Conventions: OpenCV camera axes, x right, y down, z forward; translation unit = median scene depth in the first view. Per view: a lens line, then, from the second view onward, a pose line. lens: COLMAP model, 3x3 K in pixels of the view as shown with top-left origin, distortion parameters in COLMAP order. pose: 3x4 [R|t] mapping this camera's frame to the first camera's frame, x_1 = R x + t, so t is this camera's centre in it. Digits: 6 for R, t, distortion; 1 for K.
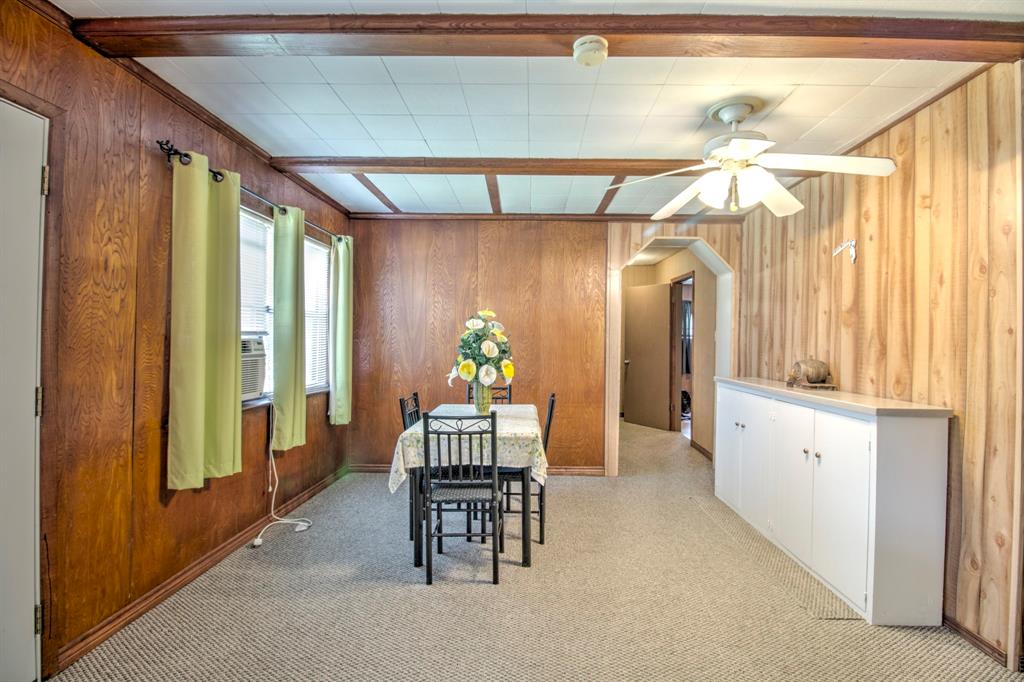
lens RADIAL K [[459.2, 0, 533.6], [0, 459.2, 333.1], [0, 0, 1]] dist [-0.029155, -0.000503]
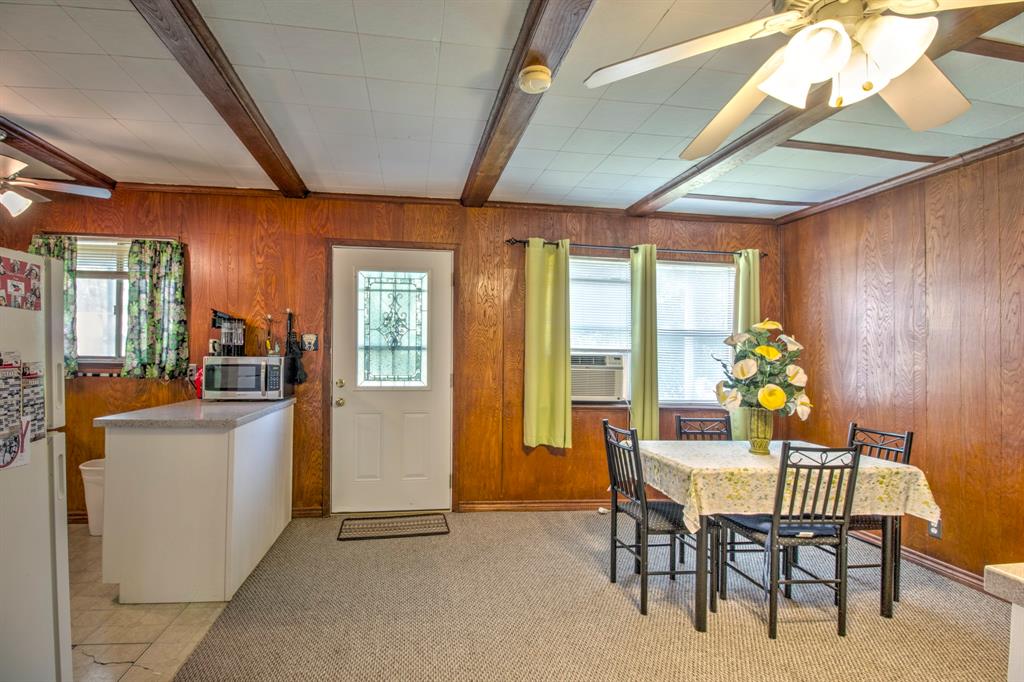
lens RADIAL K [[492.9, 0, 471.1], [0, 492.9, 344.6], [0, 0, 1]] dist [-0.023409, -0.000223]
pose [[0.139261, -0.015296, -0.990138, 1.088339], [-0.007318, 0.999837, -0.016476, 0.013699], [0.990229, 0.009541, 0.139126, 0.619455]]
